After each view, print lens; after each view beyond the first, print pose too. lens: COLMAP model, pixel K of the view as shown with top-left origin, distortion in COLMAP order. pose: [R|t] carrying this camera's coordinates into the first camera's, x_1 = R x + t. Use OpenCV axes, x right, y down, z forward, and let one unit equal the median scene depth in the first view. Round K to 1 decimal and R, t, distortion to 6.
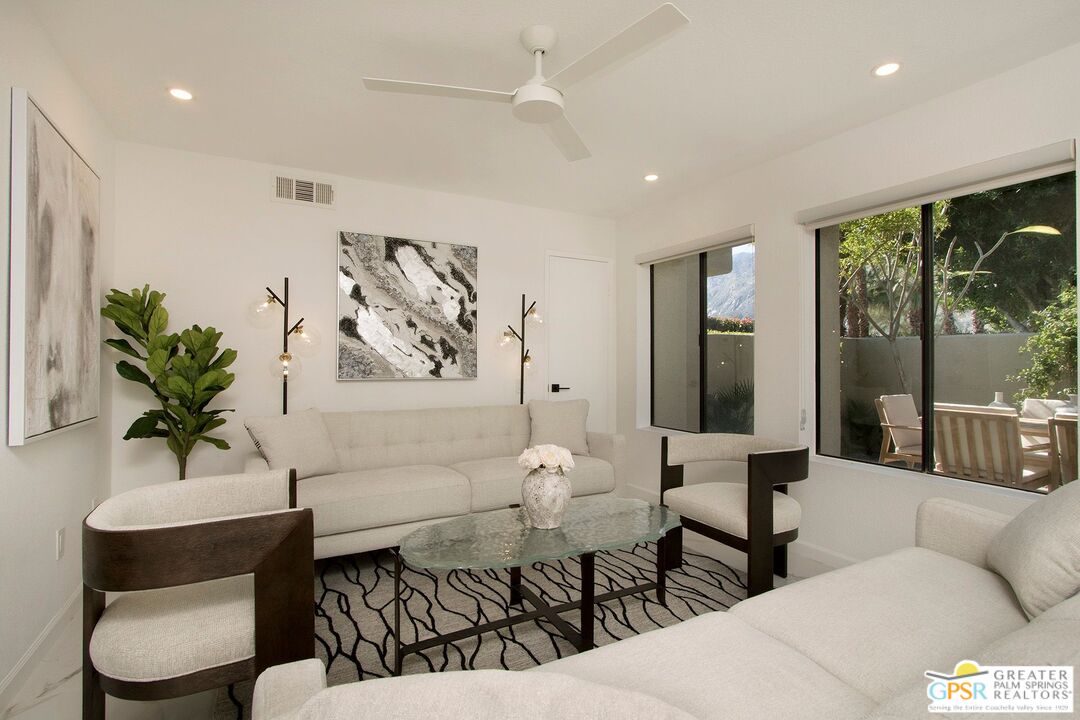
lens RADIAL K [[500.0, 0, 539.4], [0, 500.0, 358.2], [0, 0, 1]] dist [-0.000242, -0.000391]
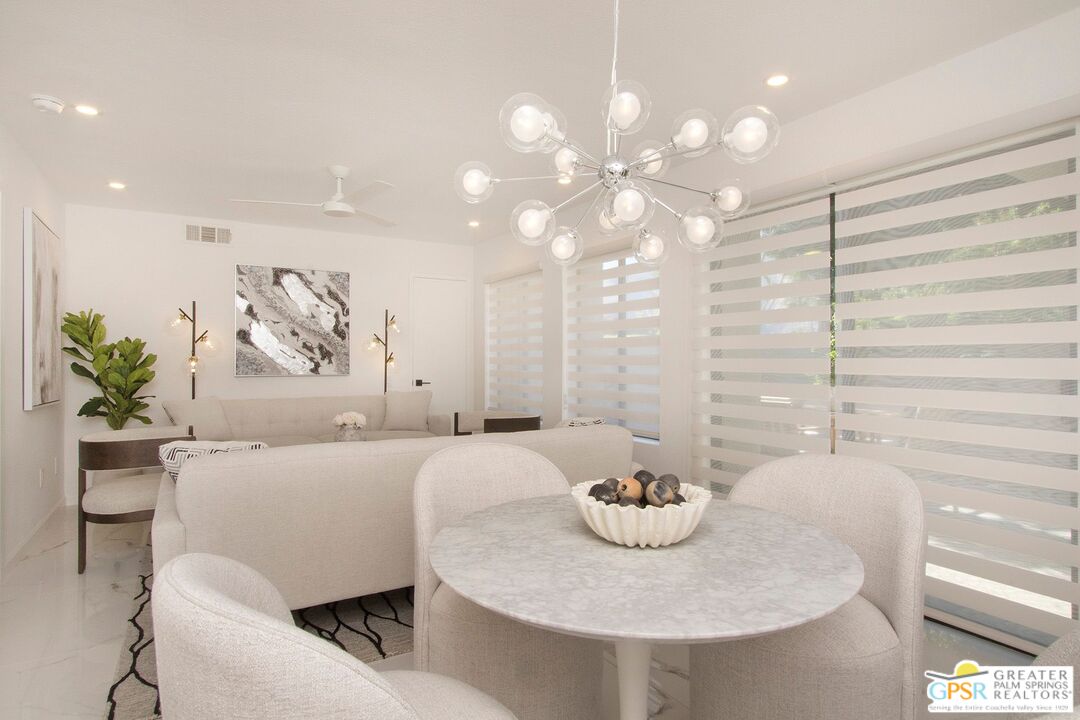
lens RADIAL K [[568.0, 0, 539.1], [0, 568.0, 361.7], [0, 0, 1]] dist [0.003458, 0.000186]
pose [[0.998992, -0.004078, 0.044712, 0.342718], [0.003783, 0.999971, 0.006672, -0.002054], [-0.044738, -0.006496, 0.998978, -0.557852]]
